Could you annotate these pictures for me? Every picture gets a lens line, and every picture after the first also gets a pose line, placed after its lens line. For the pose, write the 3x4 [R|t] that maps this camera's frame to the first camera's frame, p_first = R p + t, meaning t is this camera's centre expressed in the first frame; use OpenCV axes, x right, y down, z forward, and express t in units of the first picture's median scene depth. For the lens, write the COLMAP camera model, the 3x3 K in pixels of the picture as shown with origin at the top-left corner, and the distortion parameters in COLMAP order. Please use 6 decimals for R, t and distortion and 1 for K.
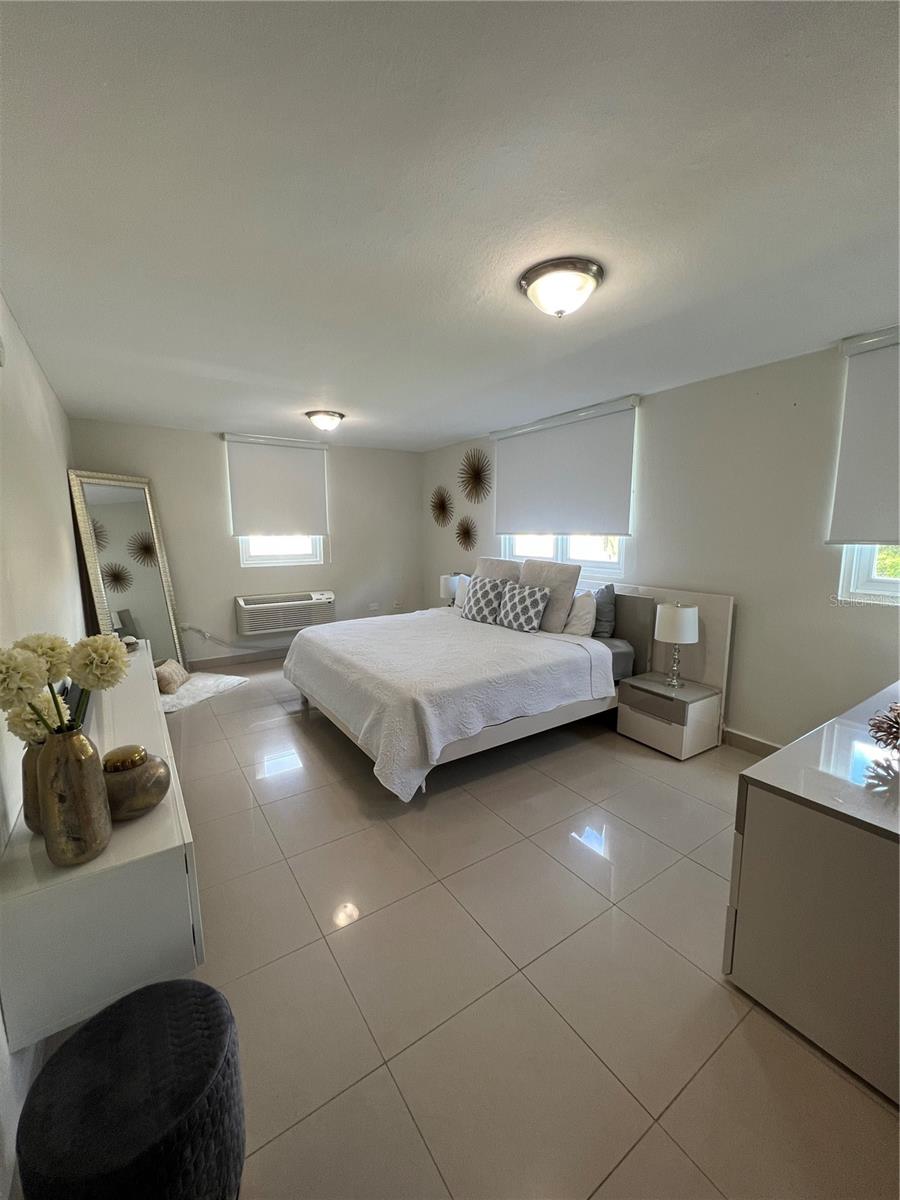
lens RADIAL K [[478.1, 0, 450.0], [0, 478.1, 600.0], [0, 0, 1]] dist [0.000057, 0.000026]
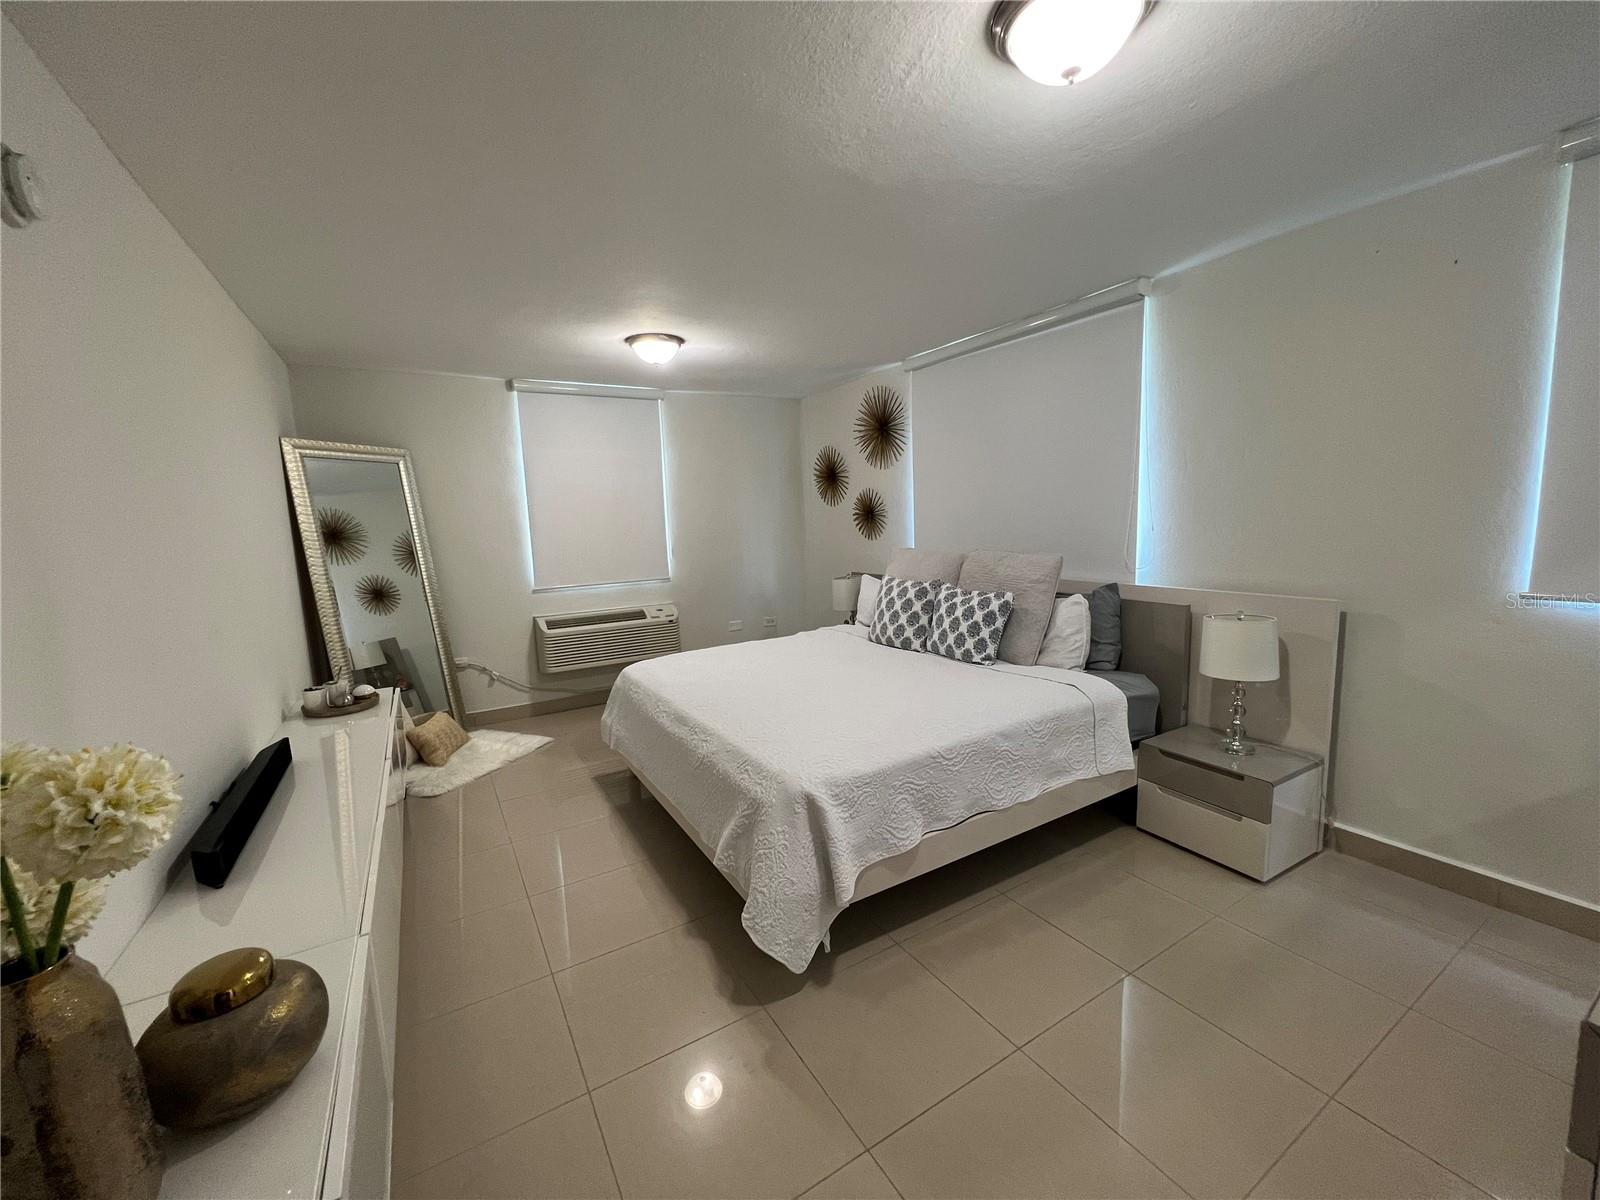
lens RADIAL K [[637.5, 0, 800.0], [0, 637.5, 600.0], [0, 0, 1]] dist [0.000057, 0.000026]
pose [[0.997970, -0.027686, -0.057353, -0.021987], [0.026878, 0.999529, -0.014815, -0.010639], [0.057736, 0.013244, 0.998244, 0.149309]]
